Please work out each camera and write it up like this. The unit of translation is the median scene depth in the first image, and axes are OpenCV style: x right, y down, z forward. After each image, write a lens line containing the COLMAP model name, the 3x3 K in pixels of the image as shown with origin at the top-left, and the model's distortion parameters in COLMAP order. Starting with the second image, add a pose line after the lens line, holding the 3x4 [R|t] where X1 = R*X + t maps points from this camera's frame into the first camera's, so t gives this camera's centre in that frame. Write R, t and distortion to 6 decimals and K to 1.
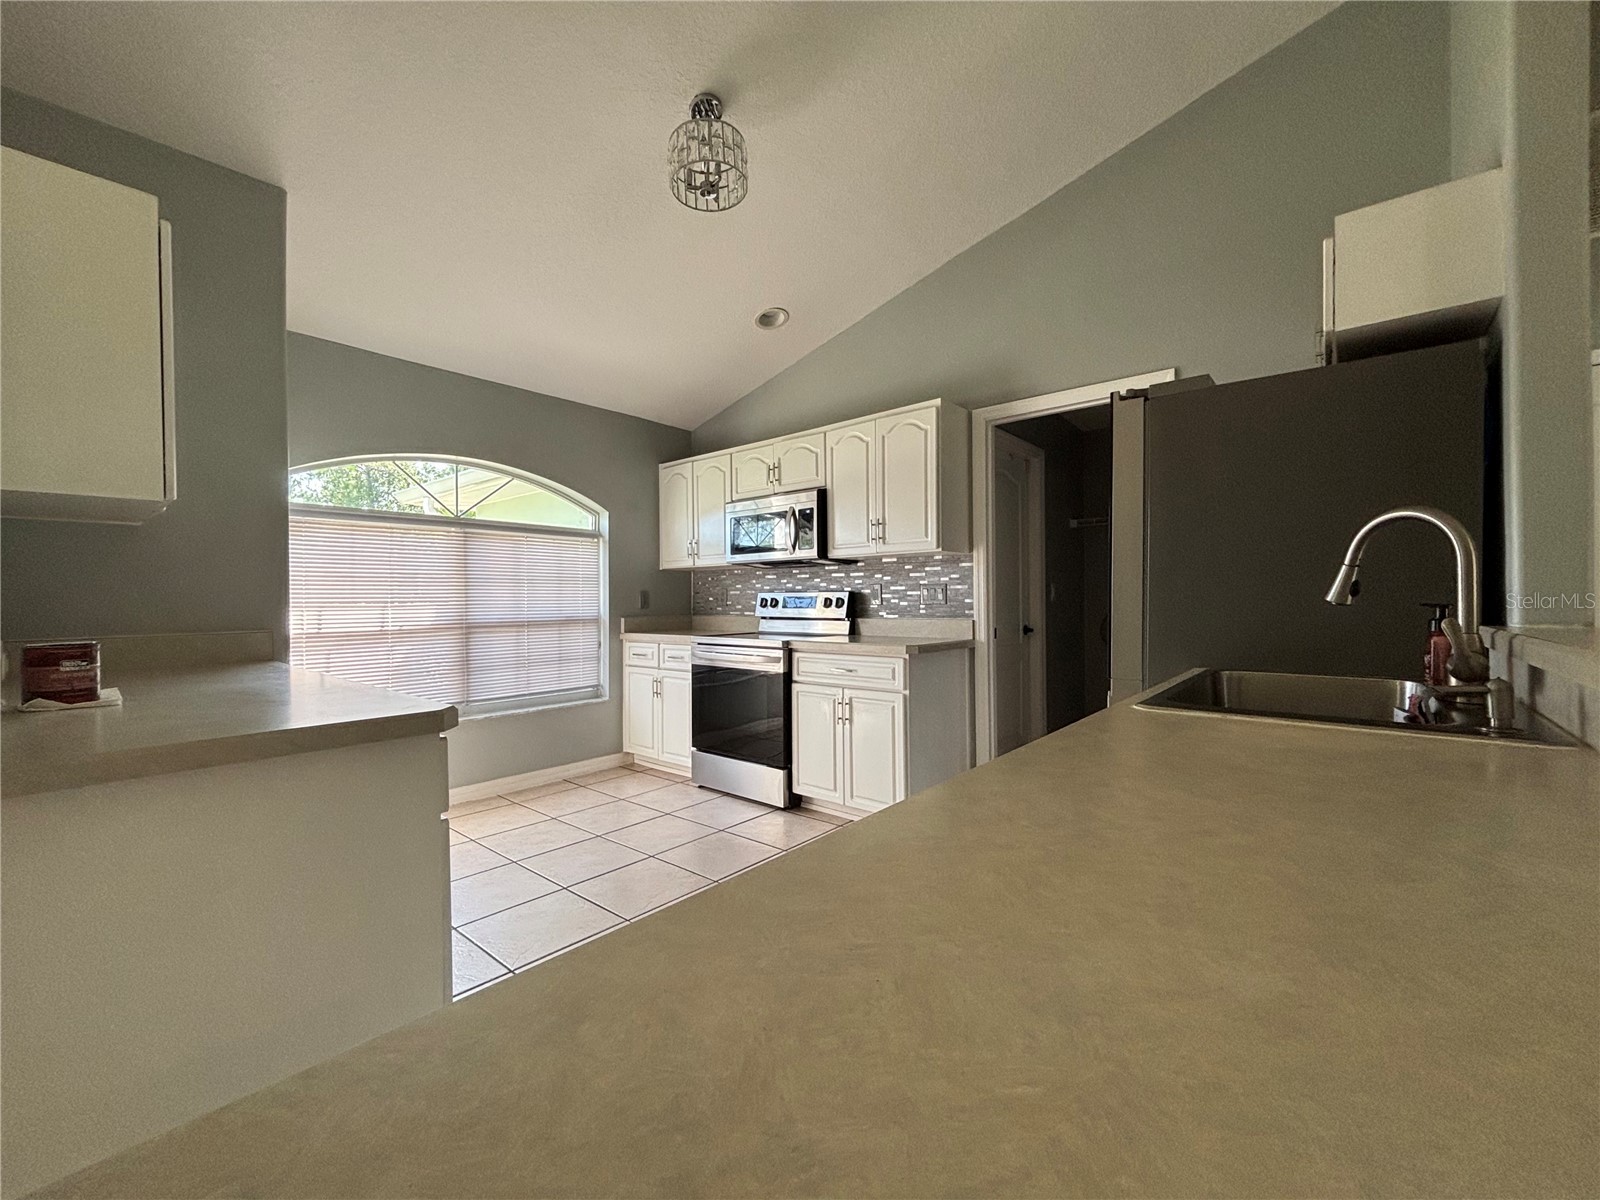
lens RADIAL K [[648.8, 0, 803.5], [0, 648.8, 601.9], [0, 0, 1]] dist [0.004266, -0.000374]
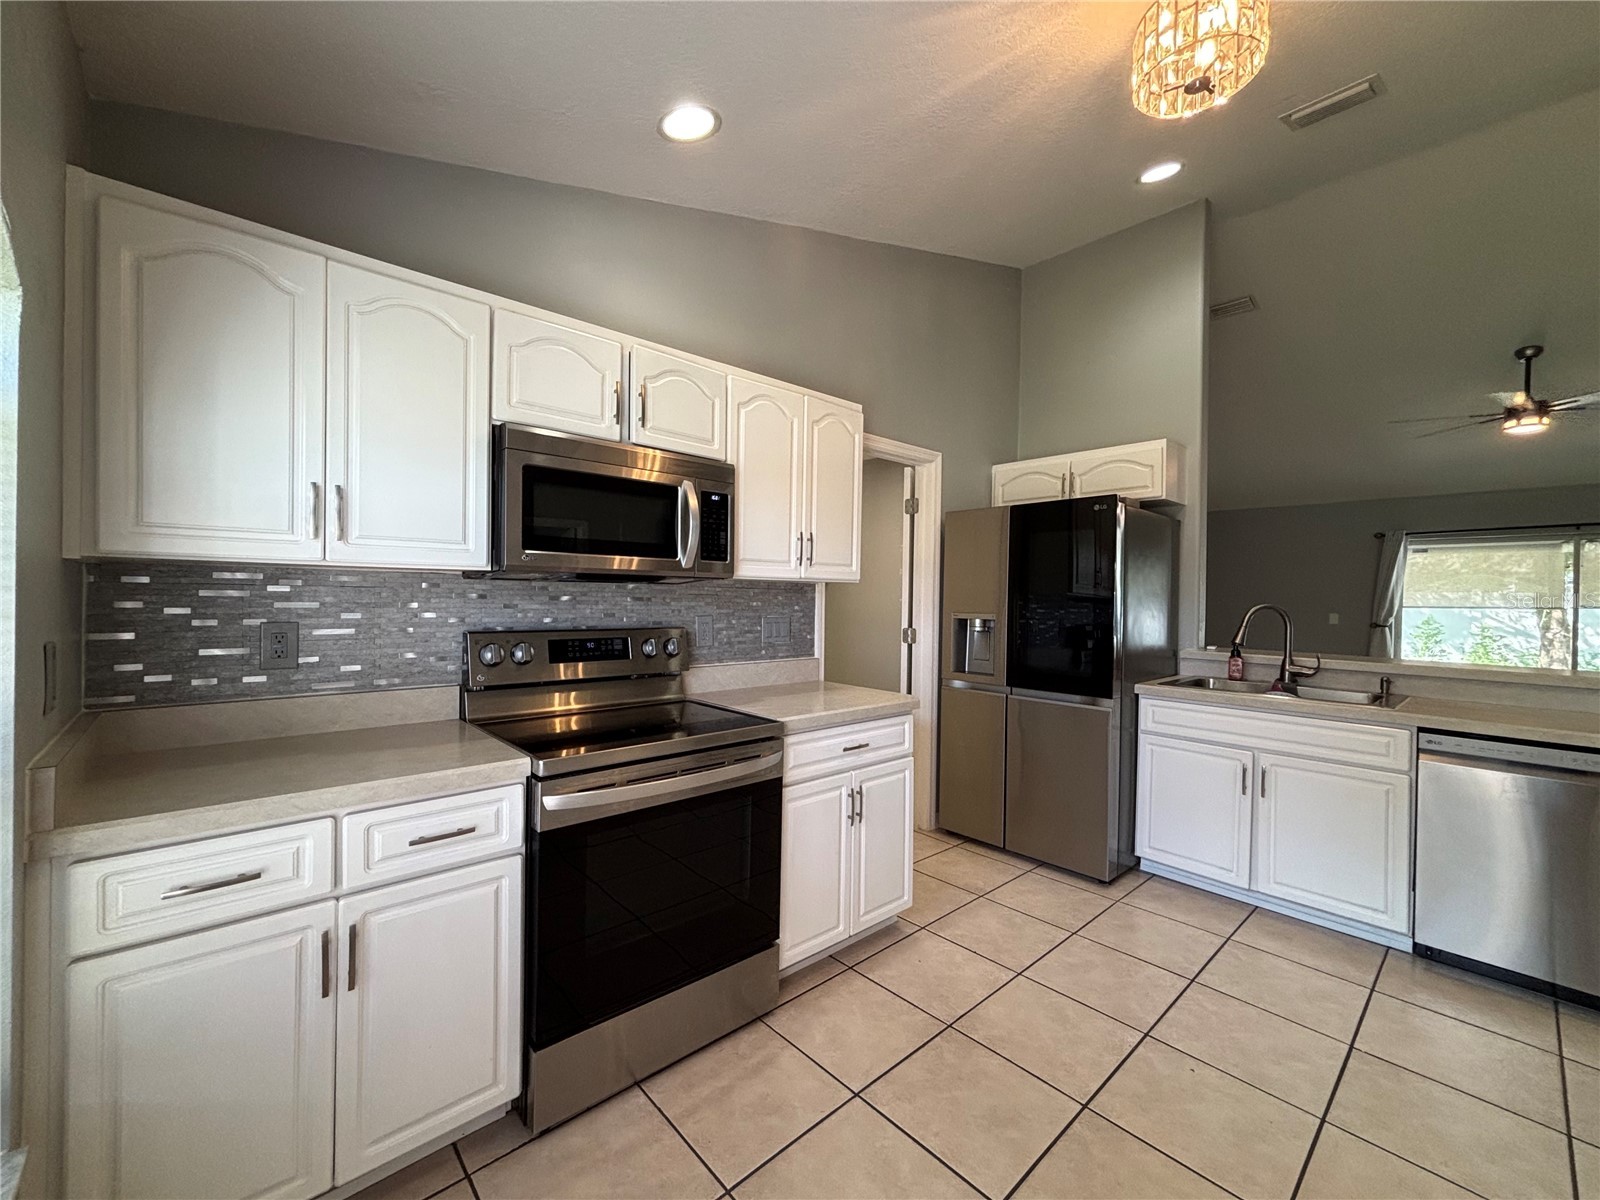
lens RADIAL K [[648.8, 0, 800.4], [0, 648.8, 599.7], [0, 0, 1]] dist [0.004266, -0.000374]
pose [[0.139930, 0.007148, 0.990136, -0.498666], [-0.010016, 0.999933, -0.005803, -0.038024], [-0.990111, -0.009105, 0.139992, 0.744935]]
